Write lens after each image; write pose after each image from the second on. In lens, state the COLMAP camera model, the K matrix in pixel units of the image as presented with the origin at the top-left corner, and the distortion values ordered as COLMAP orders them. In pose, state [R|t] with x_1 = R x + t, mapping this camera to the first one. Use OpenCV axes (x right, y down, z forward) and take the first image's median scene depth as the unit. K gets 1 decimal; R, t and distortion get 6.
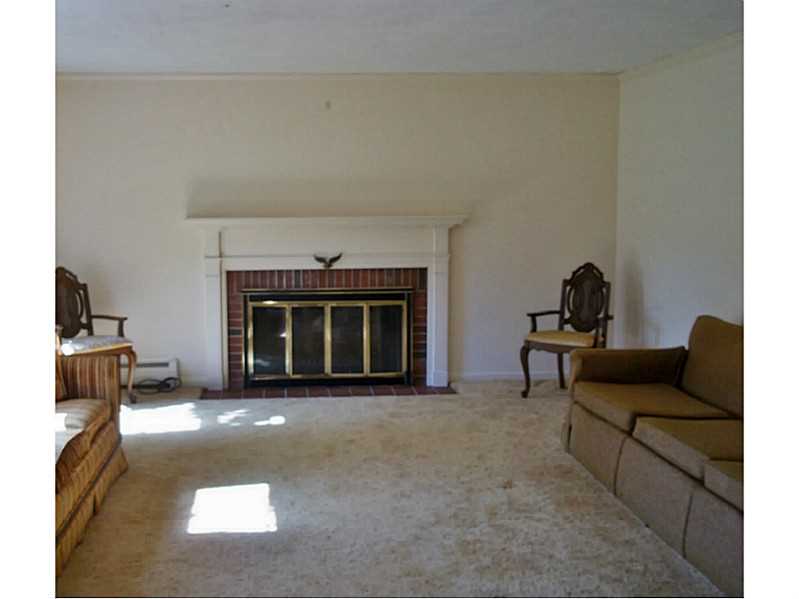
lens RADIAL K [[980.4, 0, 399.5], [0, 980.4, 299.5], [0, 0, 1]] dist [-0.110459, 0.014163]
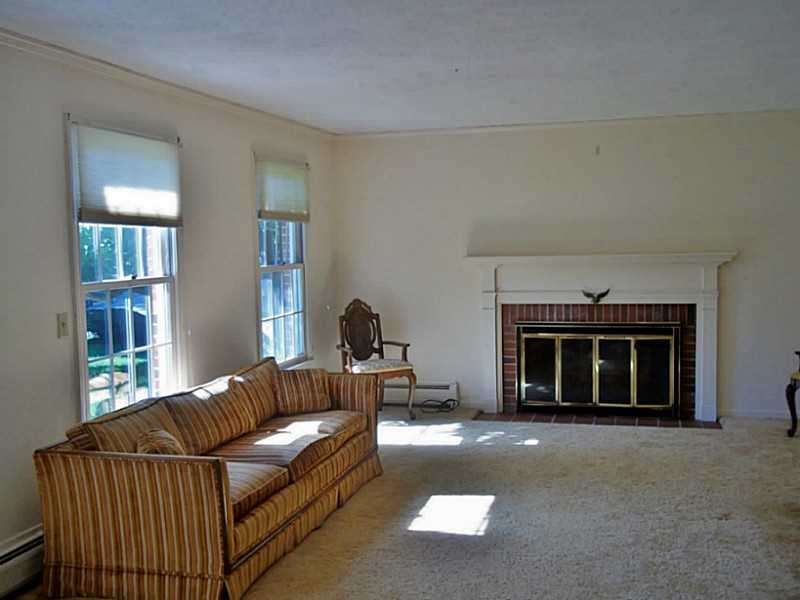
lens RADIAL K [[981.6, 0, 400.0], [0, 981.6, 300.0], [0, 0, 1]] dist [-0.110459, 0.014163]
pose [[0.917181, 0.011598, -0.398301, 0.156664], [-0.024773, 0.999302, -0.027947, -0.000526], [0.397699, 0.035500, 0.916829, -0.056001]]
